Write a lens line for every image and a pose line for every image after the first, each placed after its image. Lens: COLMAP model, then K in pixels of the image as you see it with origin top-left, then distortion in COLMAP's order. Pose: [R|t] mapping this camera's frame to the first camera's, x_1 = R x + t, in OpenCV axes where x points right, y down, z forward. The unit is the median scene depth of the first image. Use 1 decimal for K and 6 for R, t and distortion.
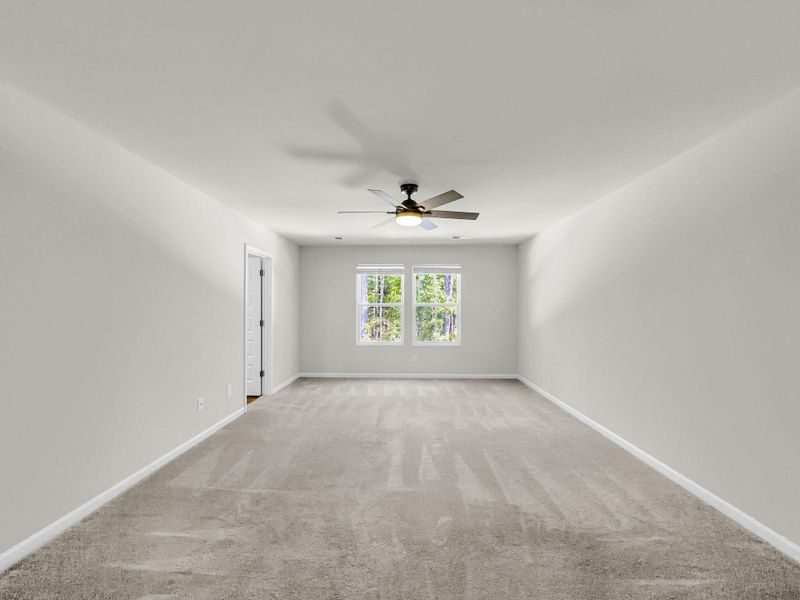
lens RADIAL K [[327.8, 0, 400.0], [0, 327.8, 300.0], [0, 0, 1]] dist [0.000223, 0.000415]
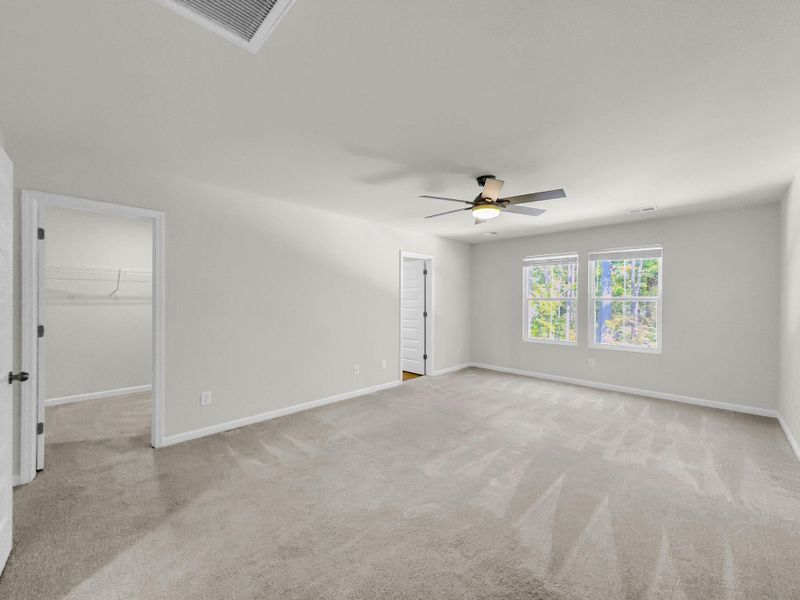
lens RADIAL K [[327.8, 0, 400.0], [0, 327.8, 300.0], [0, 0, 1]] dist [0.000223, 0.000415]
pose [[0.726616, 0.003084, -0.687037, 0.323035], [0.010794, 0.999815, 0.015904, -0.002045], [0.686959, -0.018972, 0.726448, 0.073860]]
